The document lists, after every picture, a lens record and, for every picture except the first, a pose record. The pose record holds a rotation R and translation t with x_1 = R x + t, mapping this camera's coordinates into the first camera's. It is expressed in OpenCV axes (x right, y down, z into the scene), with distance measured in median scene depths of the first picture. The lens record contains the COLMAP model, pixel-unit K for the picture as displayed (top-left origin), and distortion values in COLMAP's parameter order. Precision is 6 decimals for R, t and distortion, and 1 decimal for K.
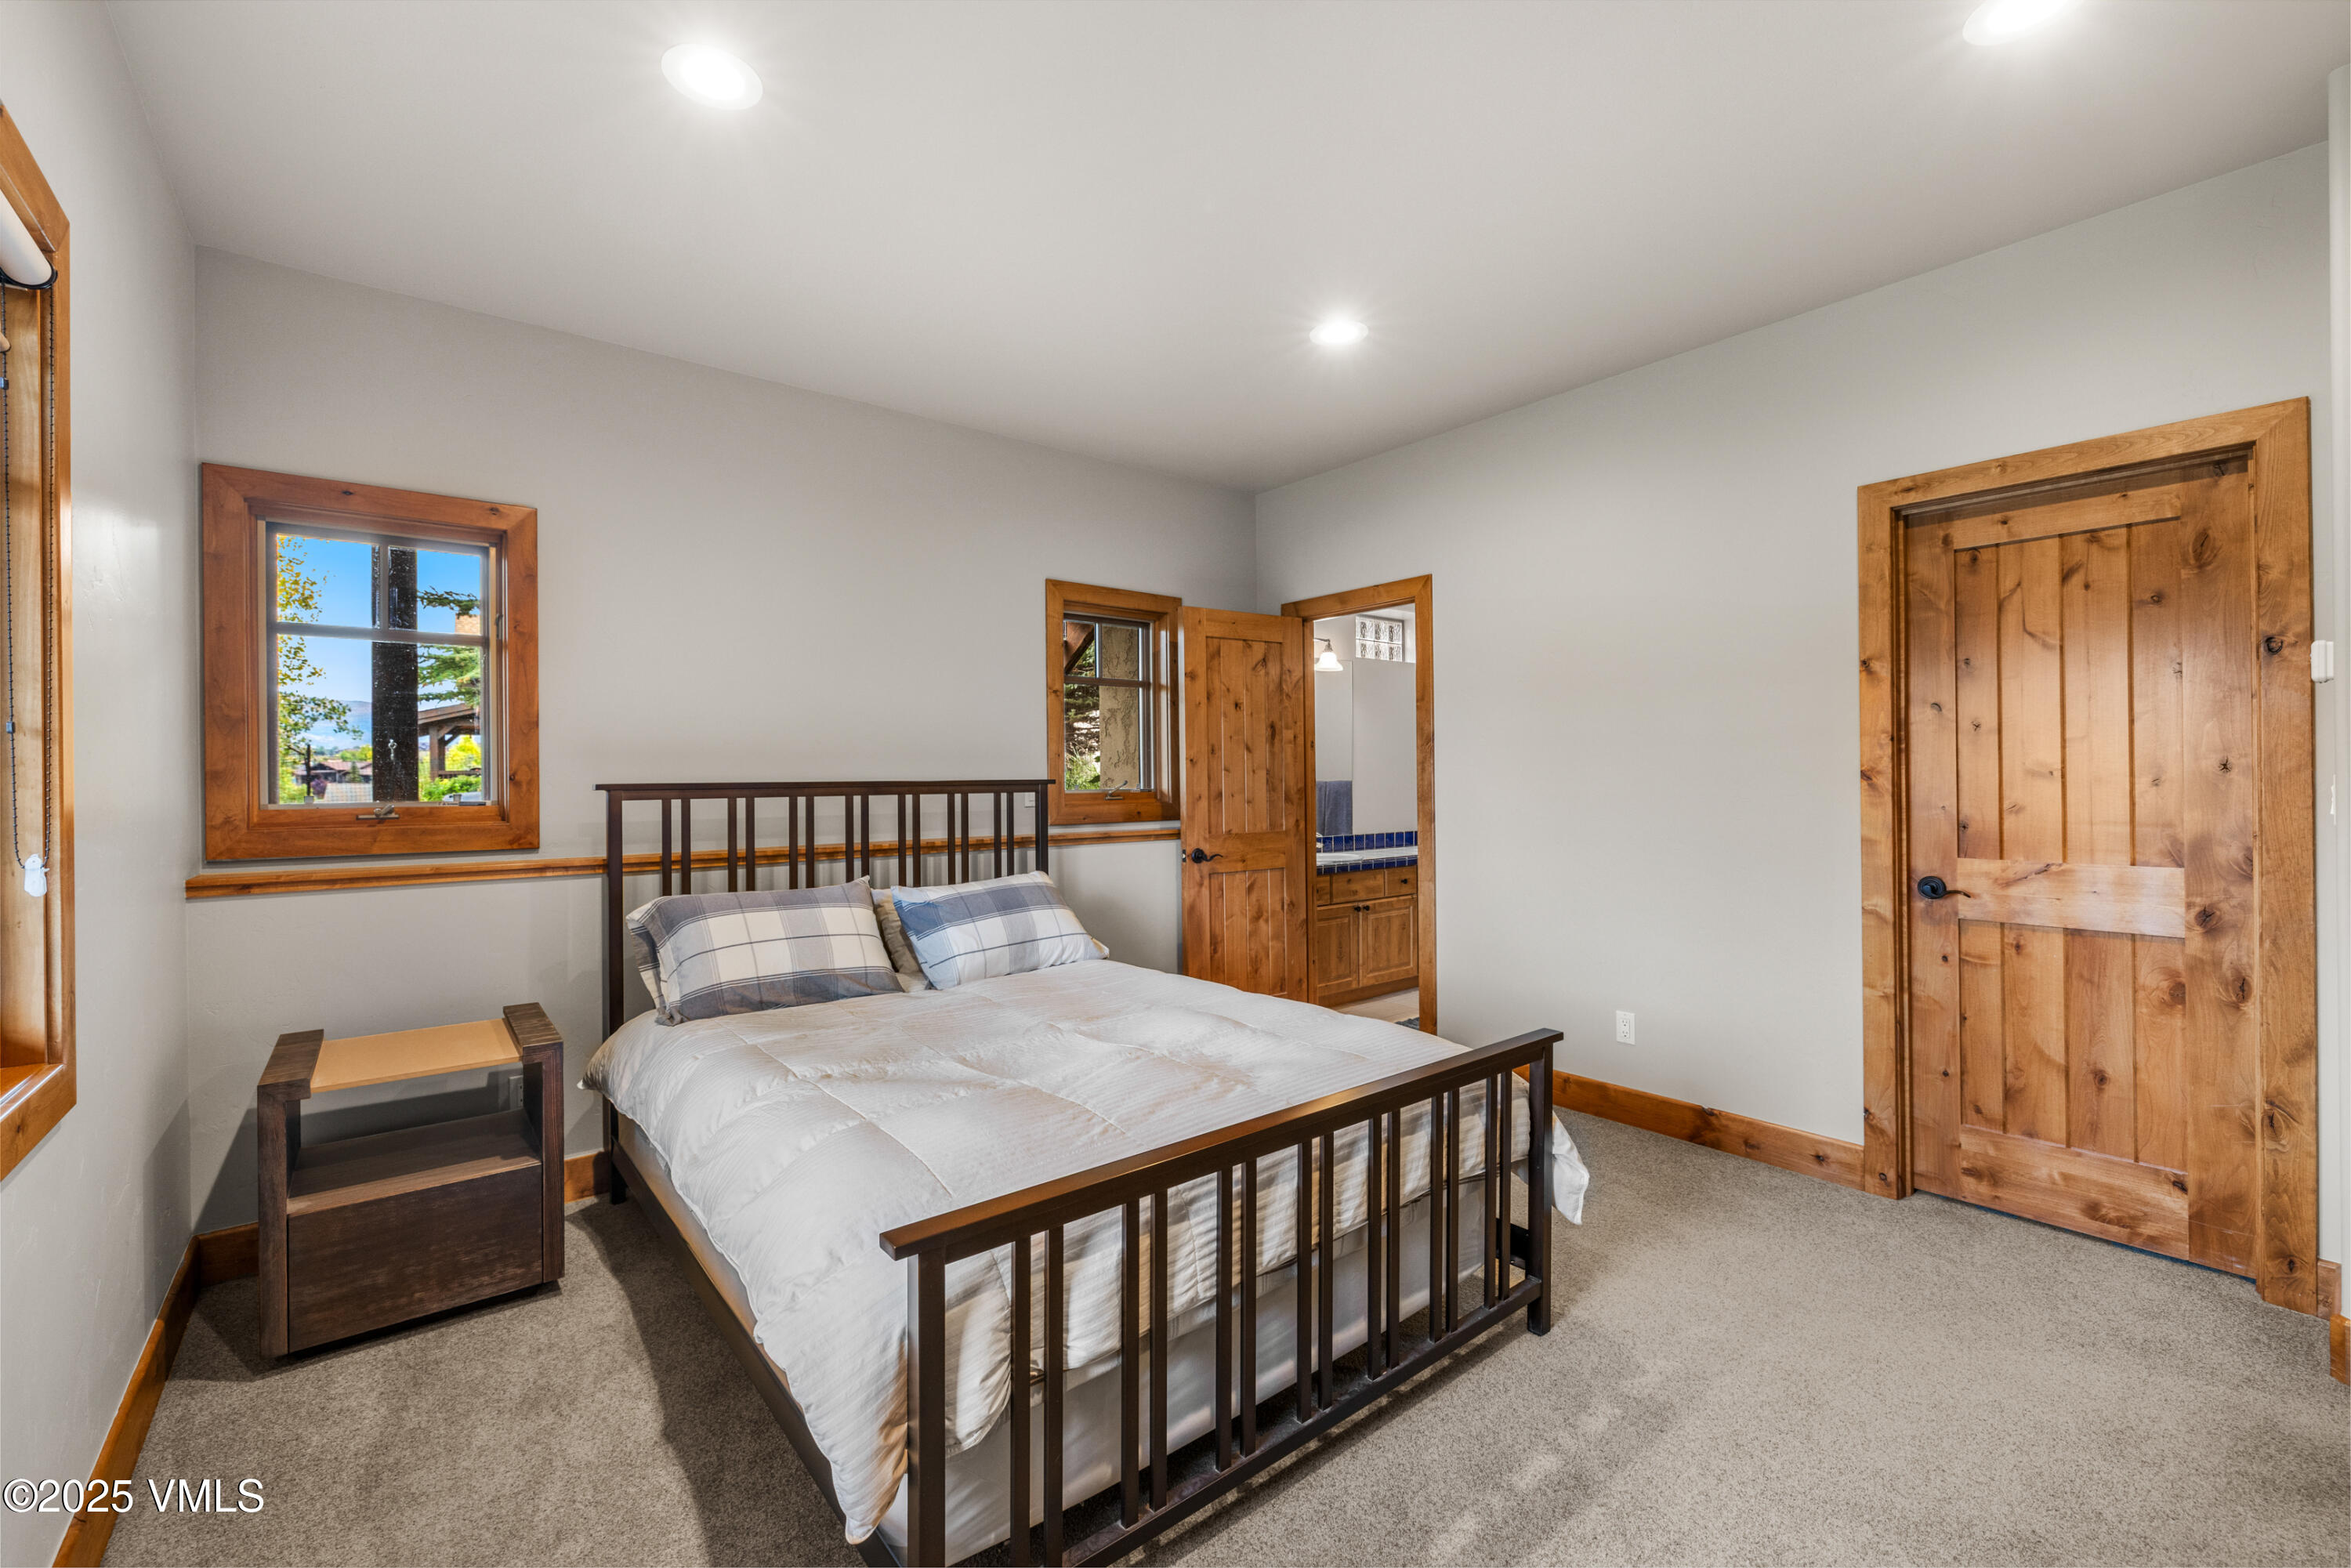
lens RADIAL K [[974.8, 0, 1158.6], [0, 974.8, 775.4], [0, 0, 1]] dist [0.002710, -0.000560]
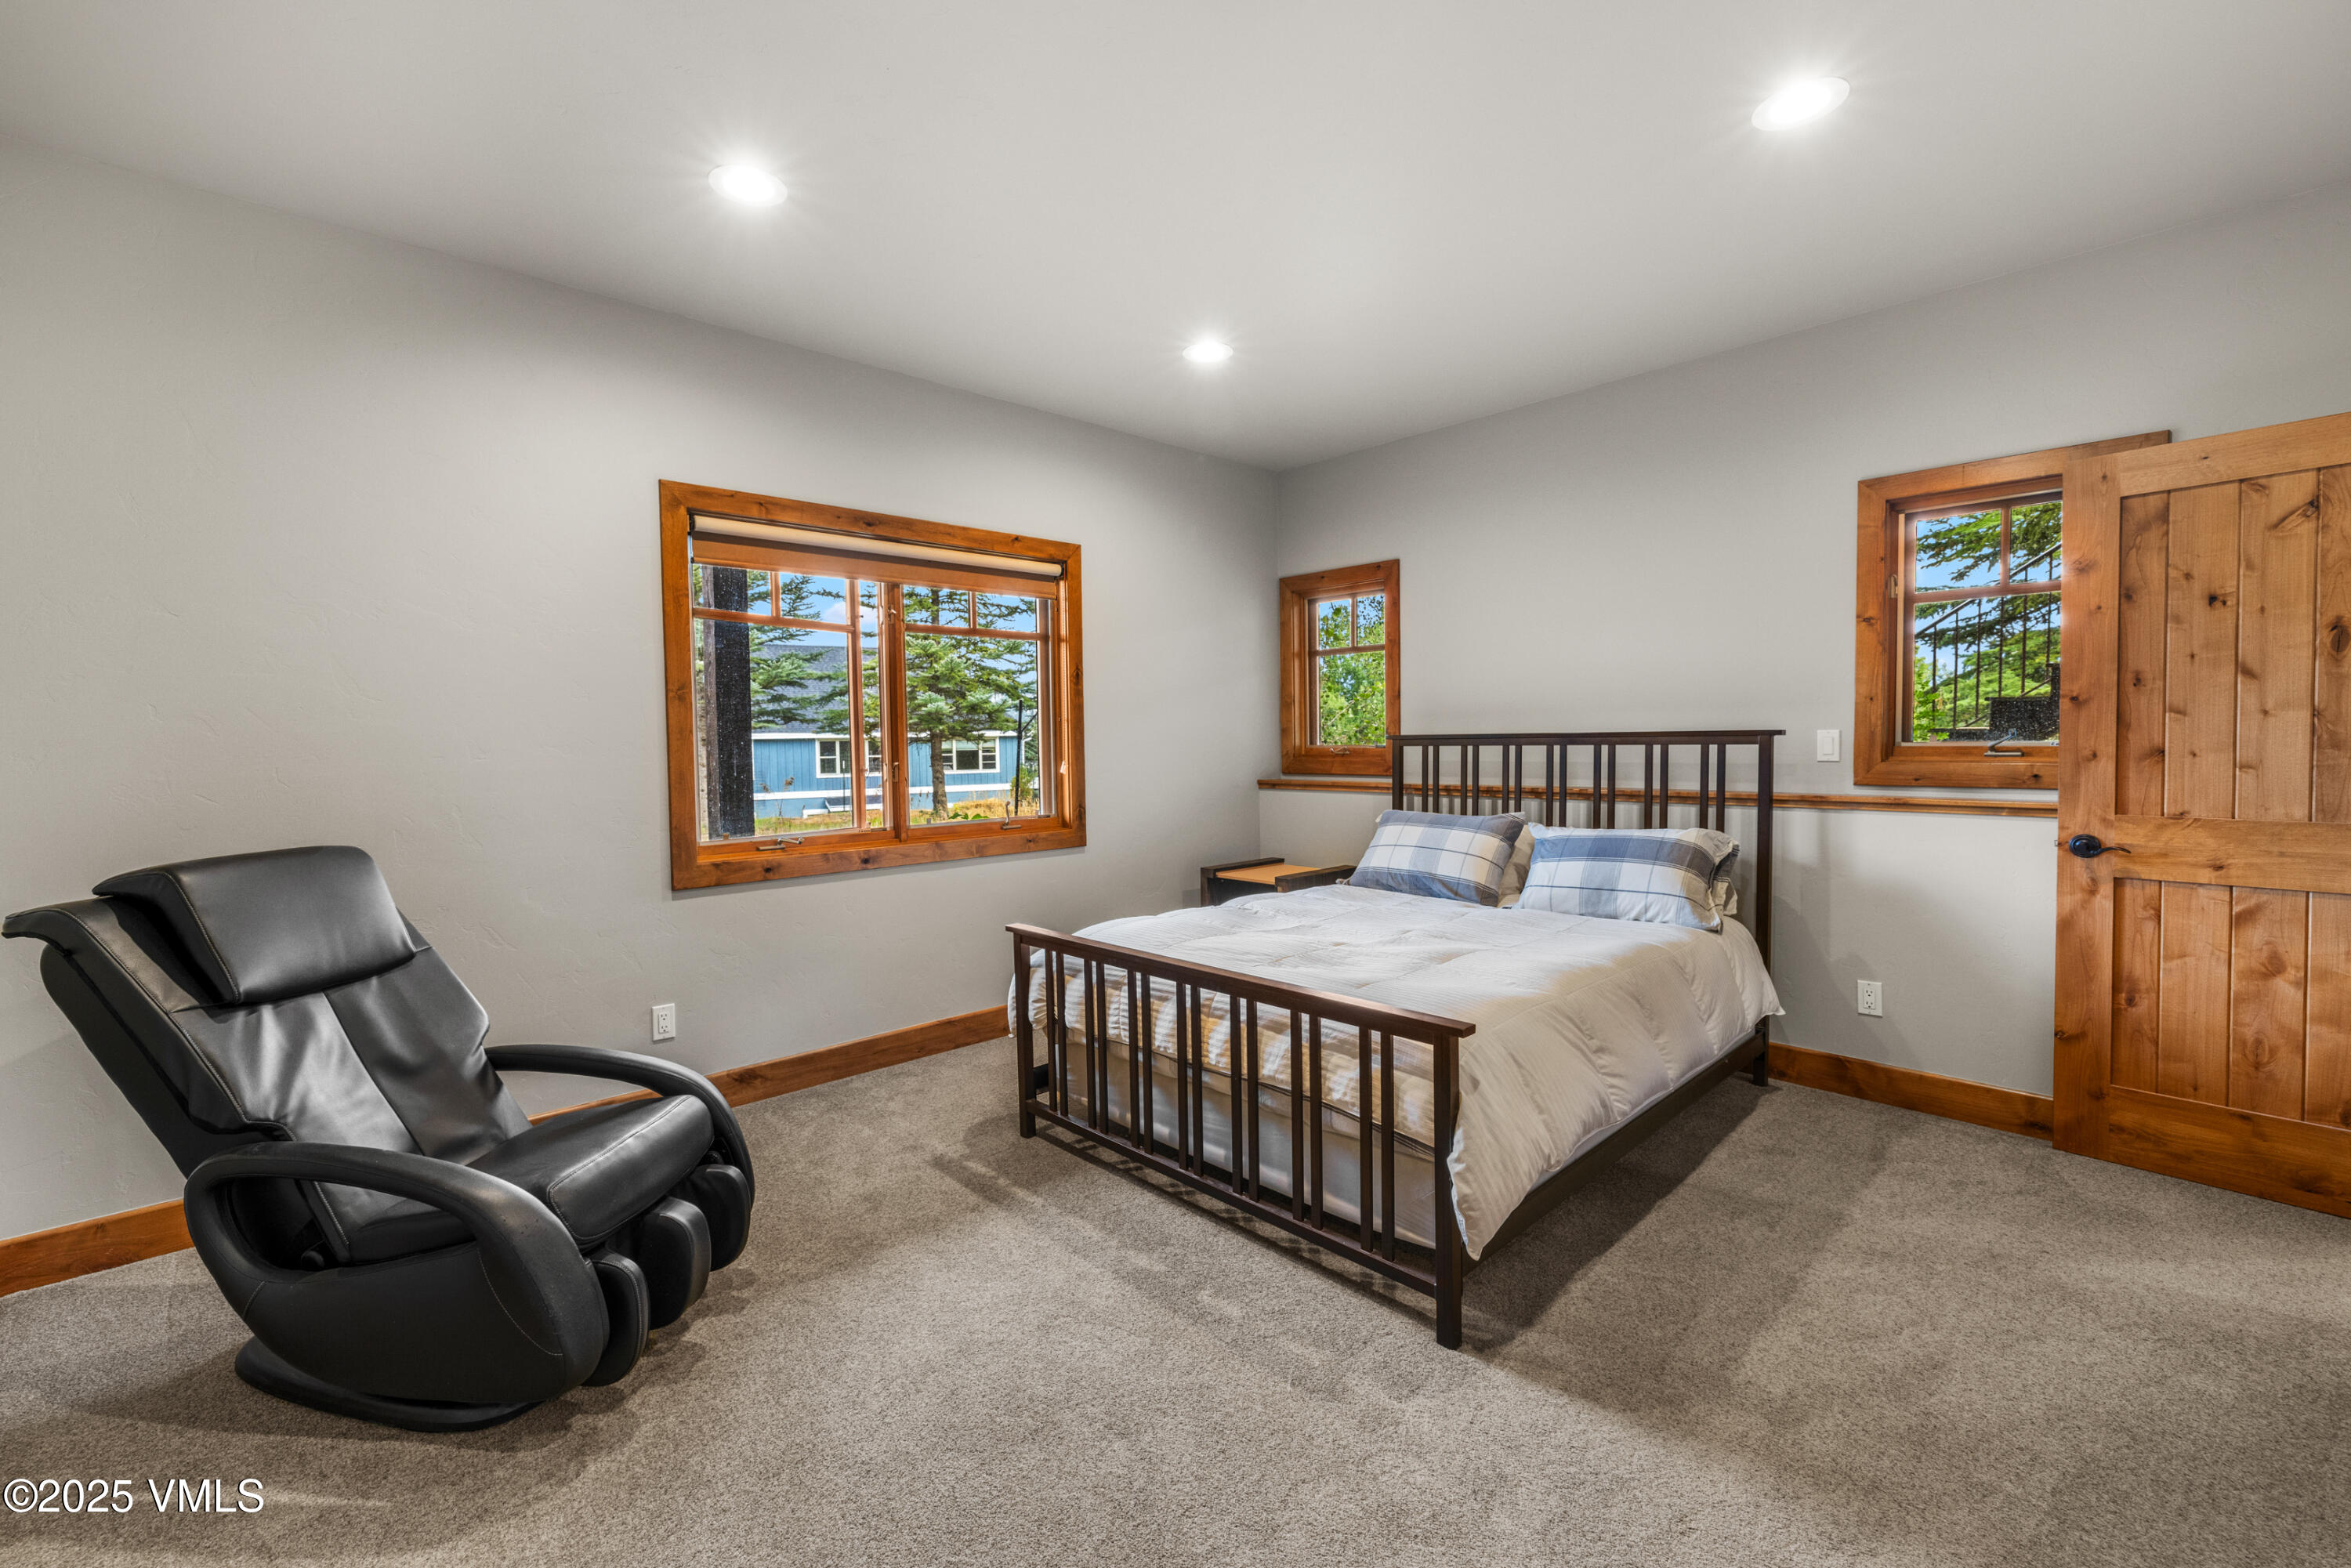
lens RADIAL K [[974.8, 0, 1160.1], [0, 974.8, 784.3], [0, 0, 1]] dist [0.002710, -0.000560]
pose [[0.079747, 0.059139, -0.995059, 0.798679], [0.020729, 0.997924, 0.060971, -0.013433], [0.996600, -0.025489, 0.078356, 0.423909]]
